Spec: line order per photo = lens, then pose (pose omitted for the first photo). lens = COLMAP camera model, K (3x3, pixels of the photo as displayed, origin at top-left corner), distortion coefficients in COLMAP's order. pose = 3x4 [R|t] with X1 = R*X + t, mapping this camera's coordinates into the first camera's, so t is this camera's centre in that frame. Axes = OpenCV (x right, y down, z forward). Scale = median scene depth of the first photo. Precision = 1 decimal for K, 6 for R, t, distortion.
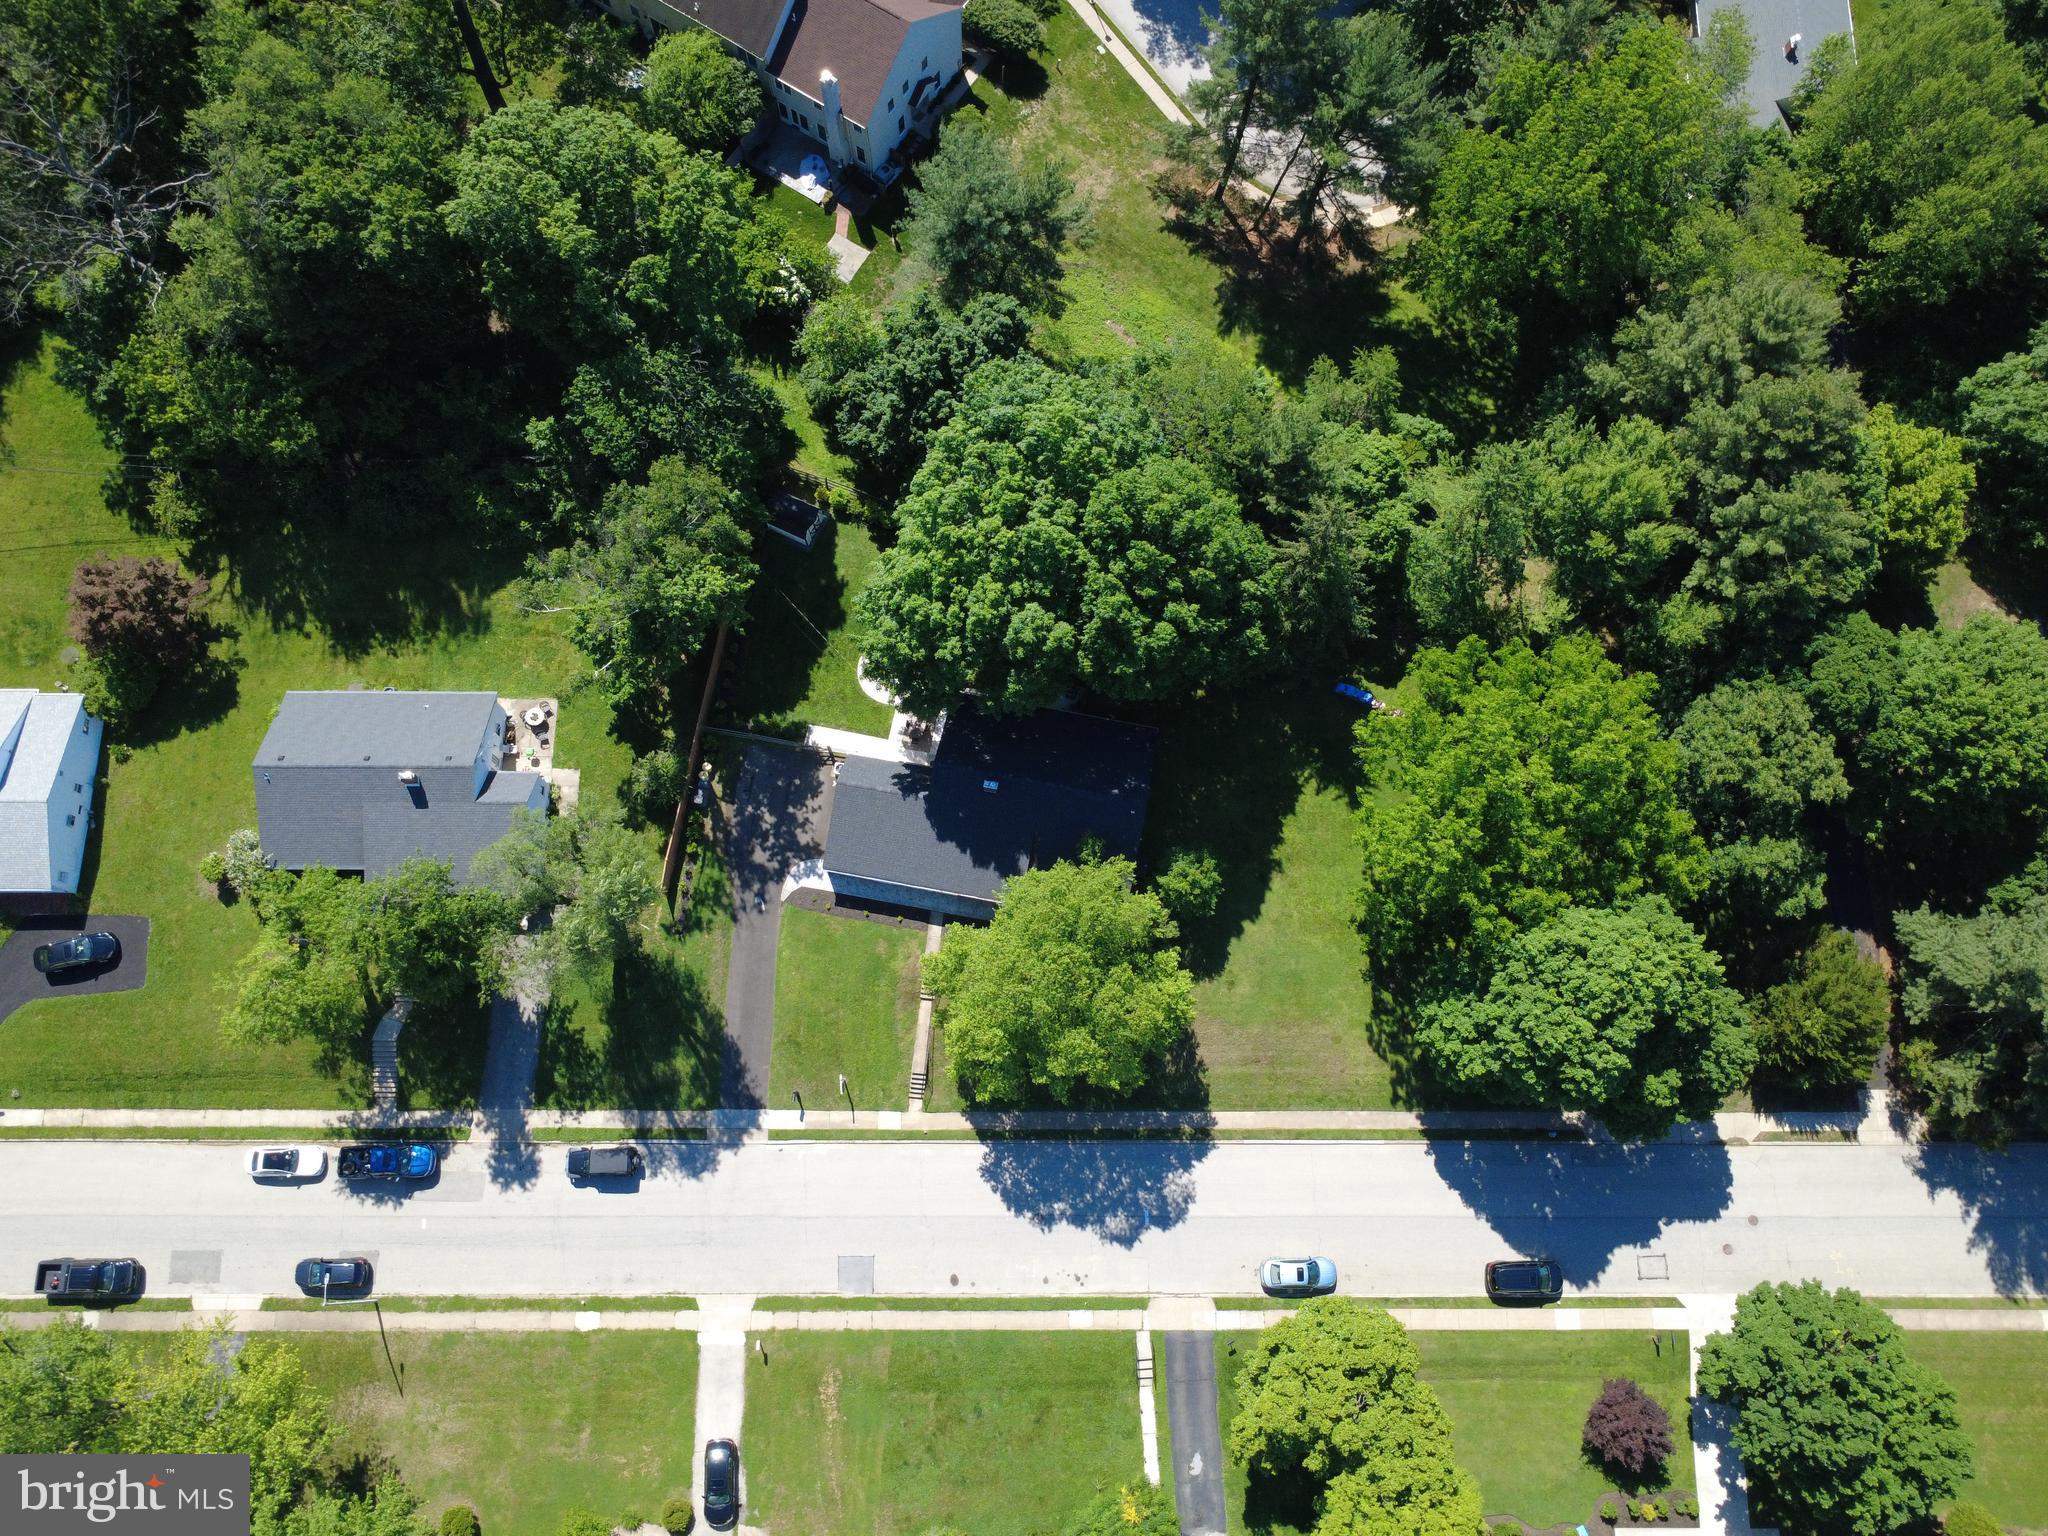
lens RADIAL K [[1483.3, 0, 1024.0], [0, 1483.3, 768.0], [0, 0, 1]] dist [-0.003967, 0.002717]
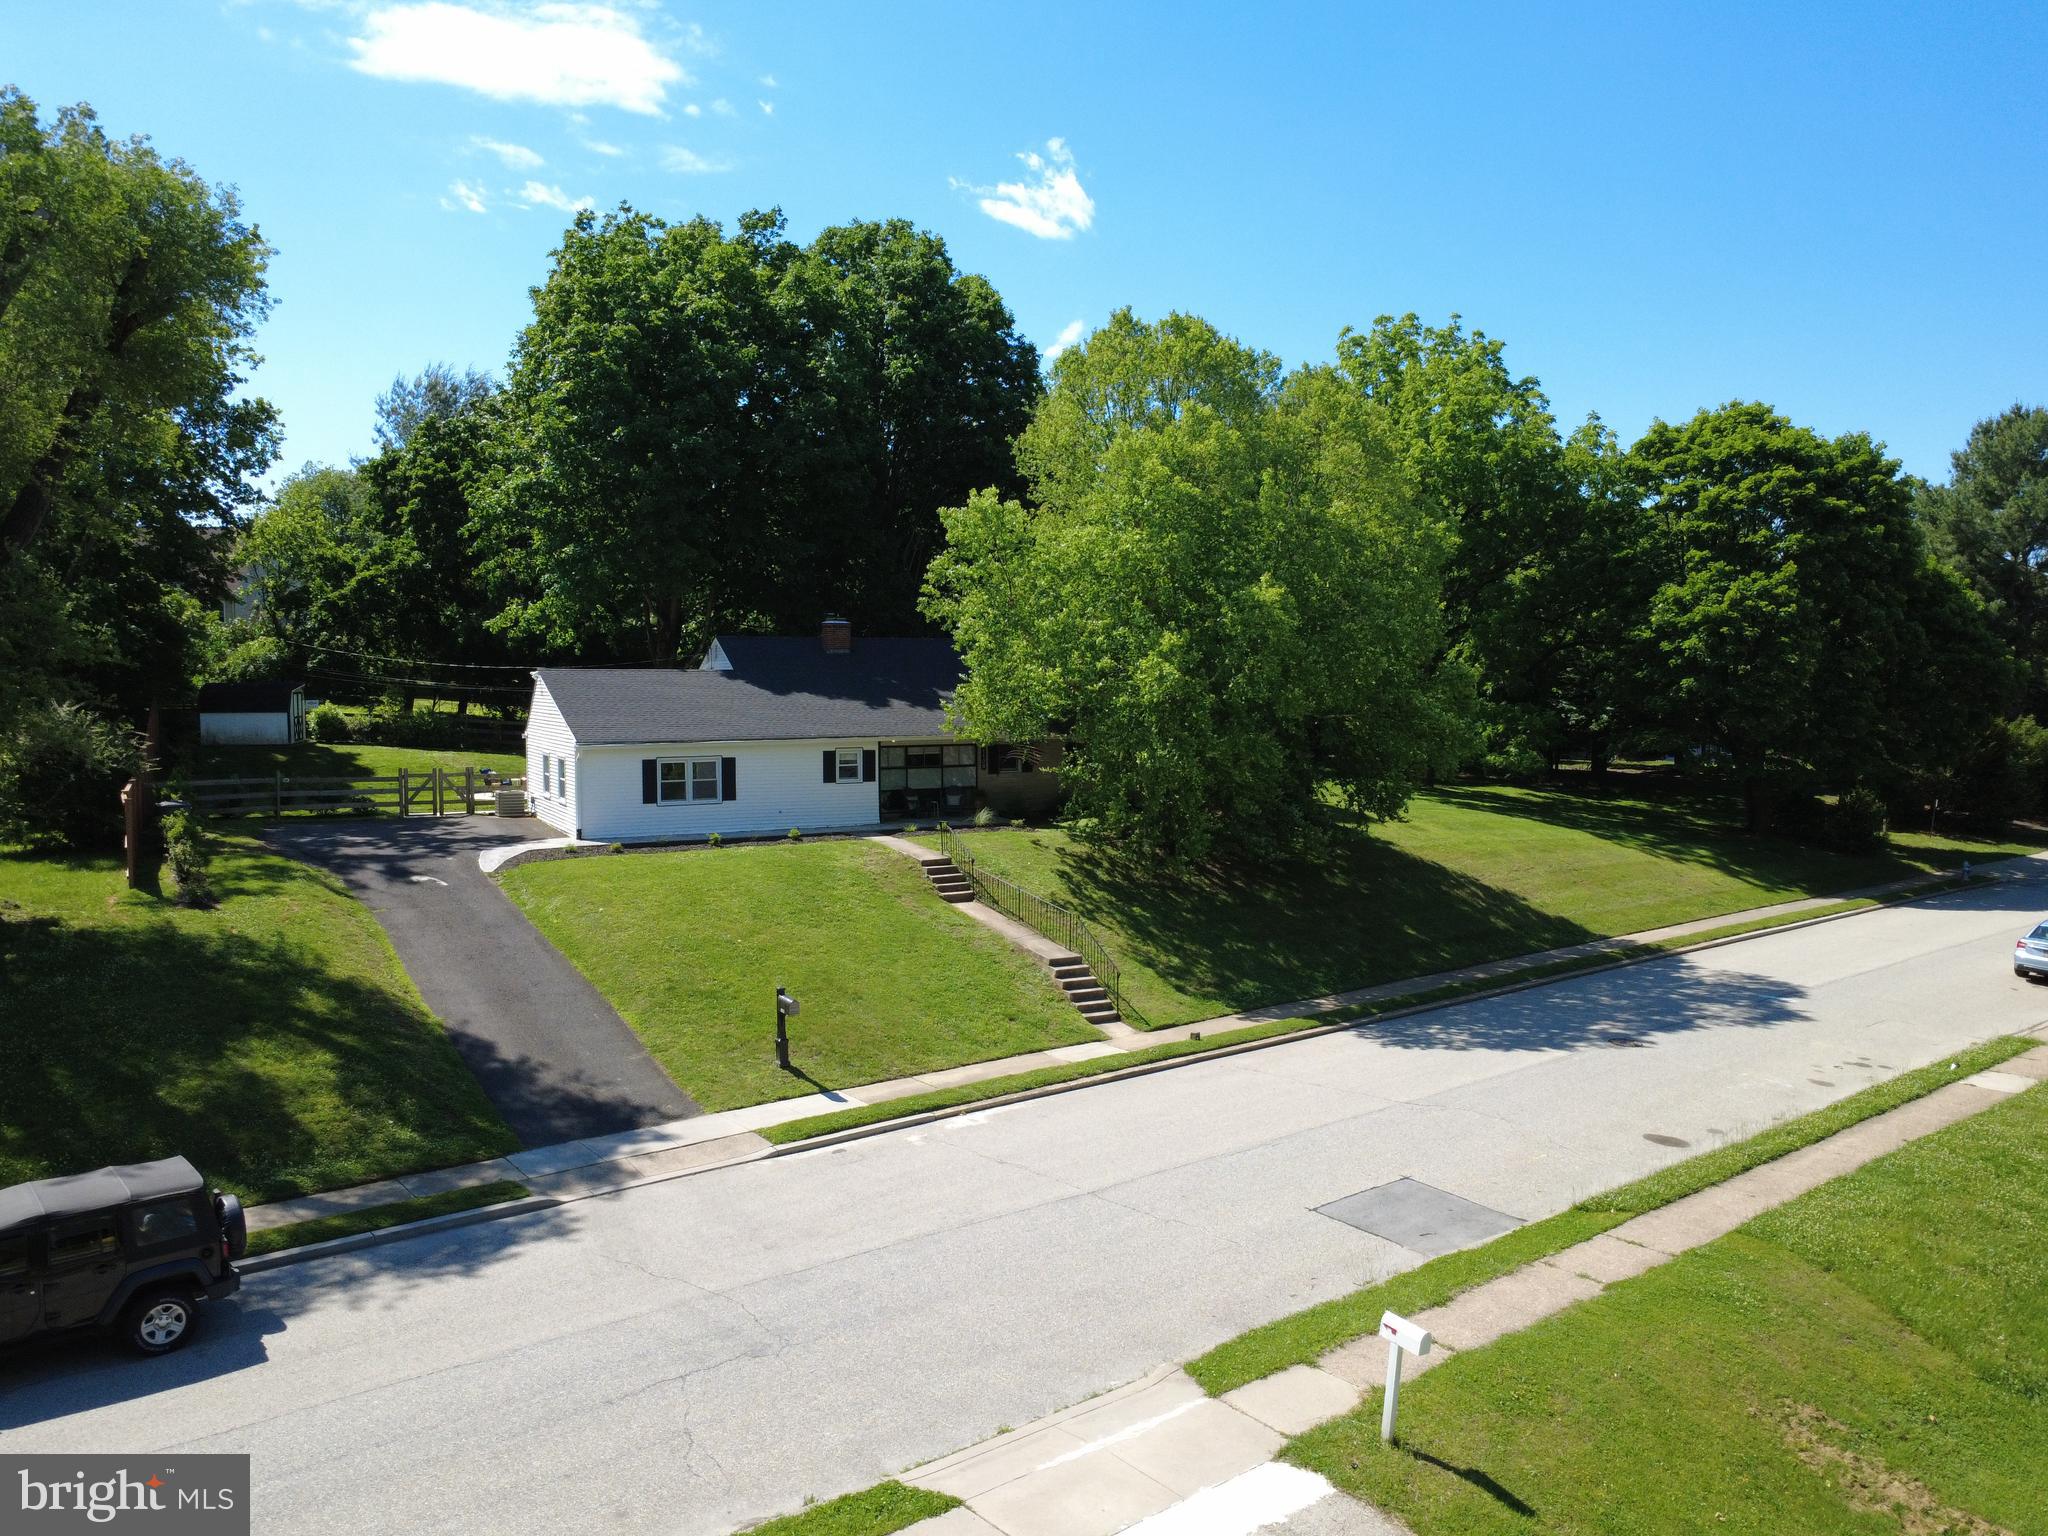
lens RADIAL K [[1500.0, 0, 1024.0], [0, 1500.0, 768.0], [0, 0, 1]] dist [-0.003943, -0.000212]
pose [[0.781015, -0.056207, 0.621978, -0.292573], [0.601925, 0.333178, -0.725726, 0.437372], [-0.166438, 0.941187, 0.294050, 0.854201]]
